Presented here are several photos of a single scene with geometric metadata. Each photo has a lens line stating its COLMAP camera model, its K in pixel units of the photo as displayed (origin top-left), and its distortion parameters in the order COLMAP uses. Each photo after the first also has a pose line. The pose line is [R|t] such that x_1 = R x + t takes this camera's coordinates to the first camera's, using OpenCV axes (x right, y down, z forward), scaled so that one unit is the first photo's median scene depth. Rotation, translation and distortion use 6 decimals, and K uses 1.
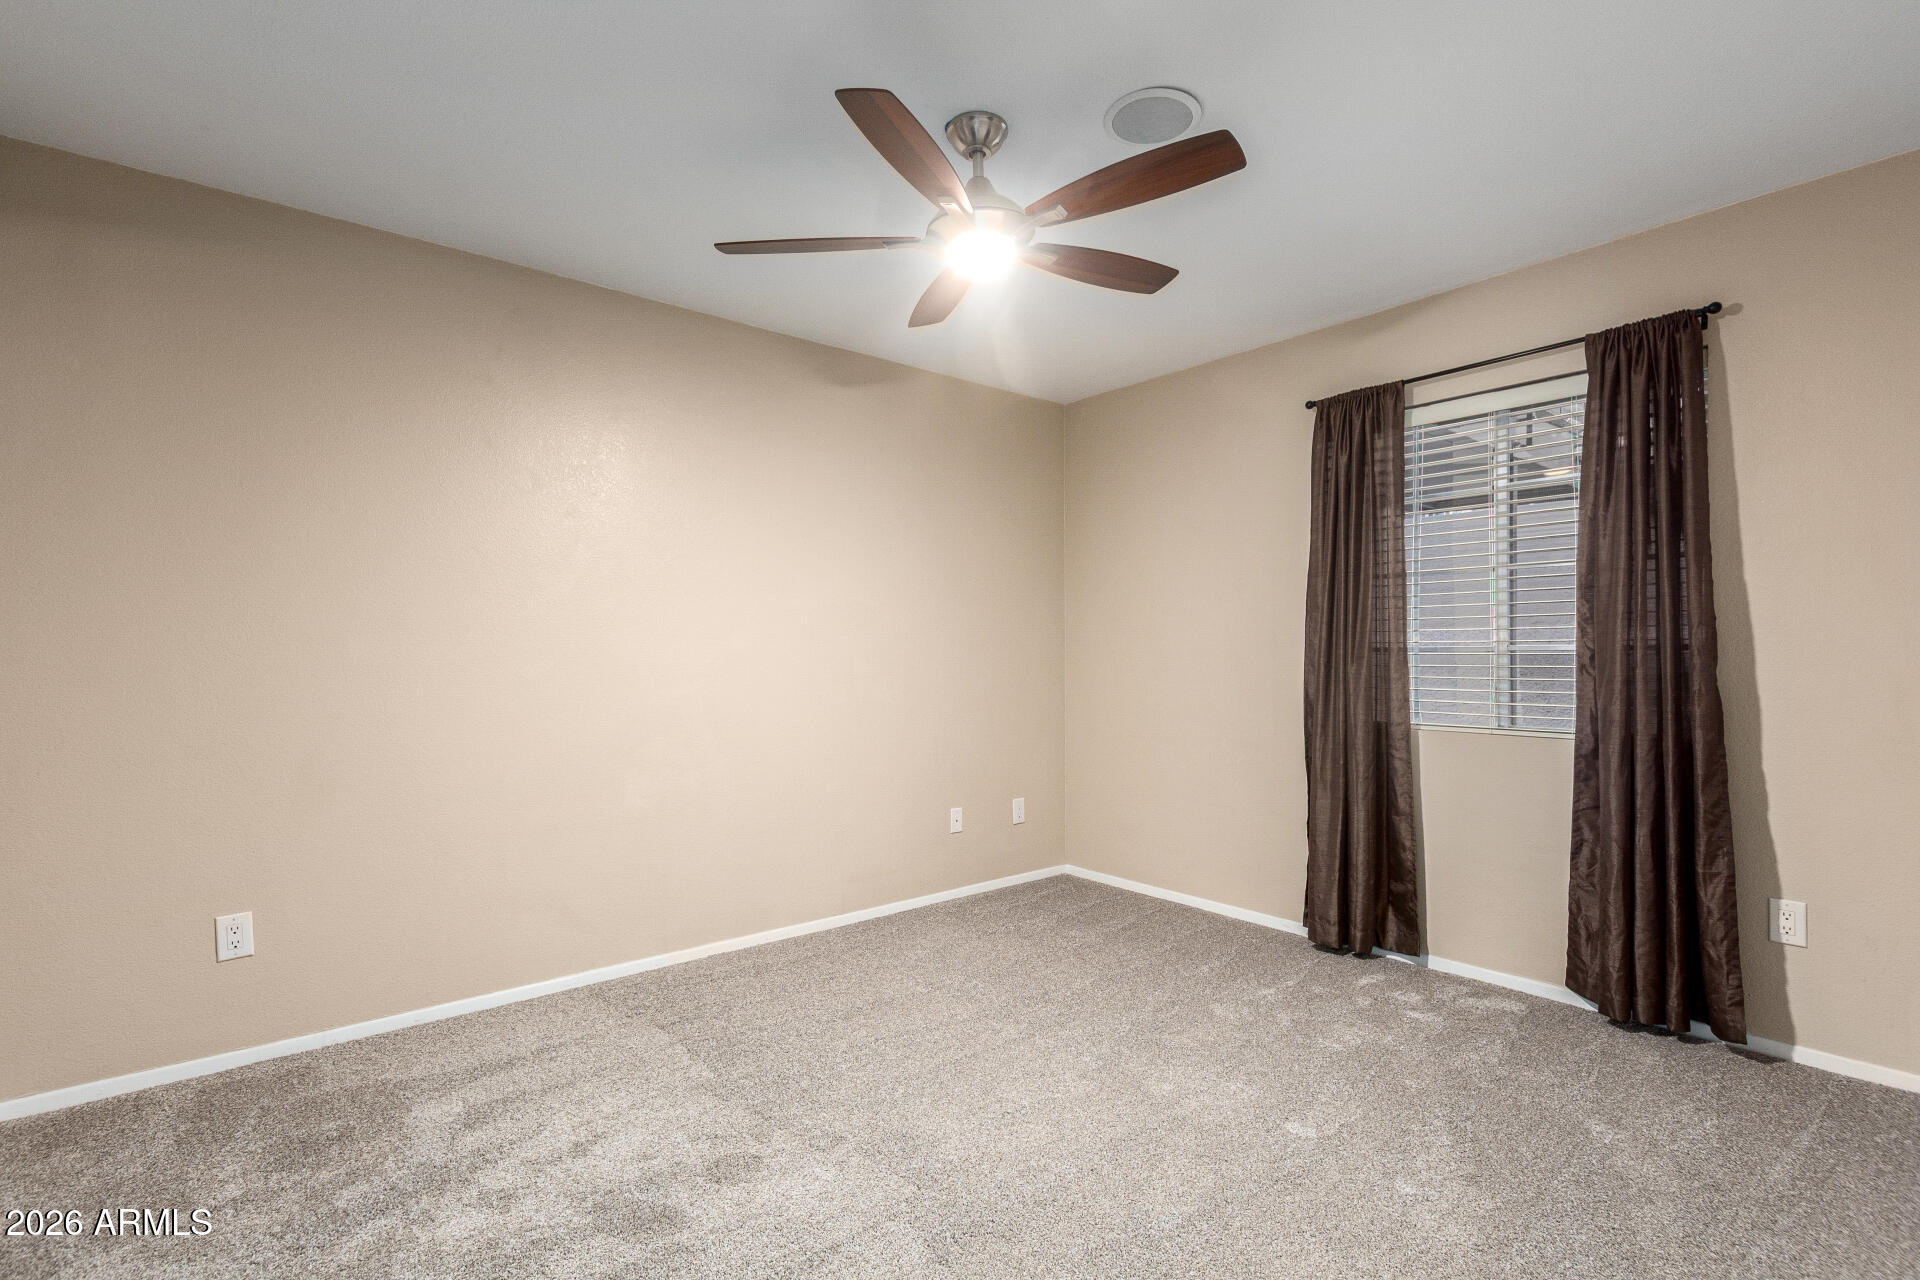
lens RADIAL K [[898.3, 0, 958.5], [0, 898.3, 651.7], [0, 0, 1]] dist [0.003786, -0.000446]
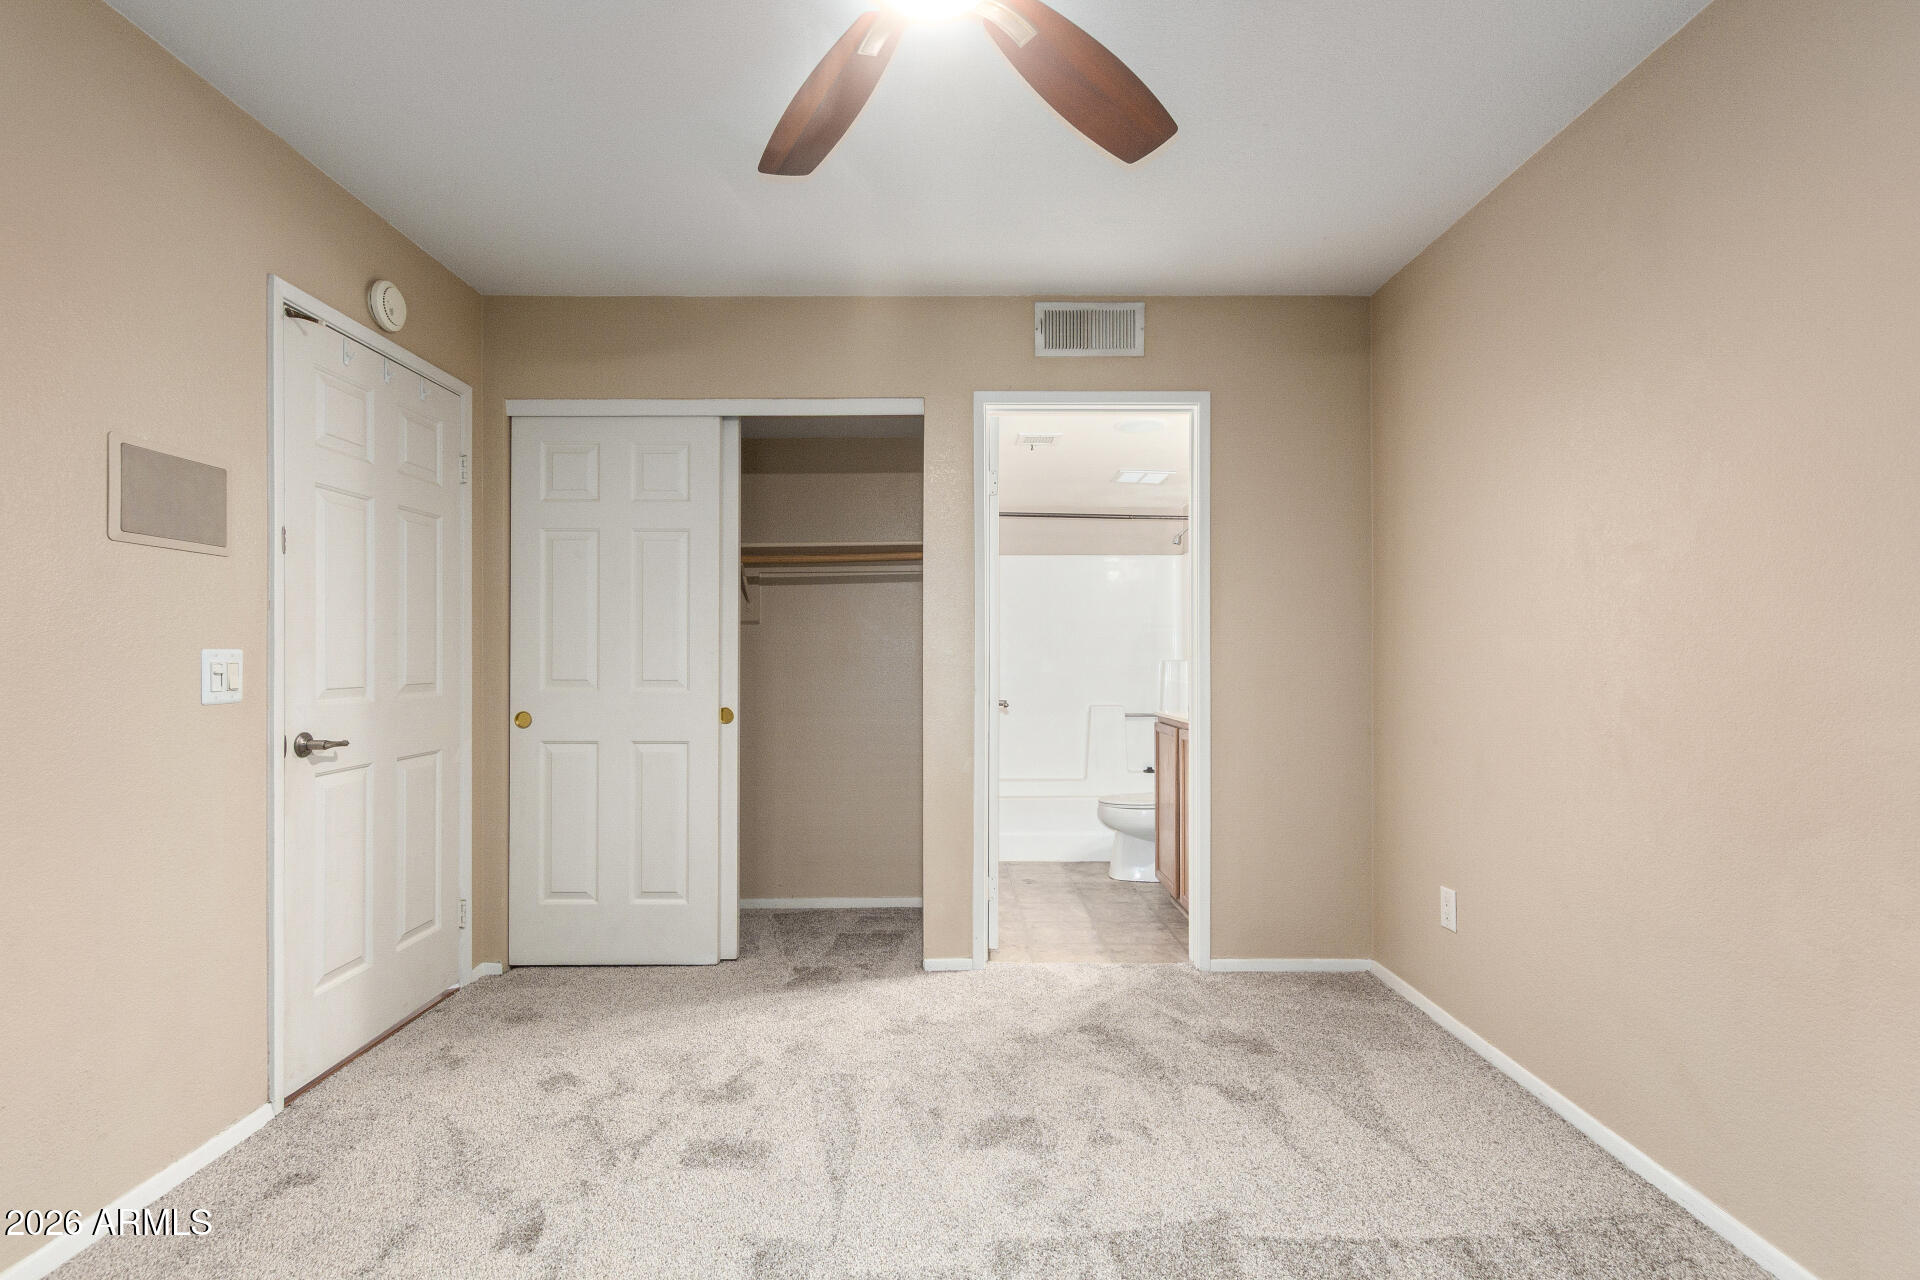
lens RADIAL K [[898.3, 0, 958.5], [0, 898.3, 651.7], [0, 0, 1]] dist [0.003786, -0.000446]
pose [[-0.620837, -0.001861, -0.783938, 0.471723], [0.005631, 0.999961, -0.006834, 0.008493], [0.783920, -0.008657, -0.620802, 1.340051]]
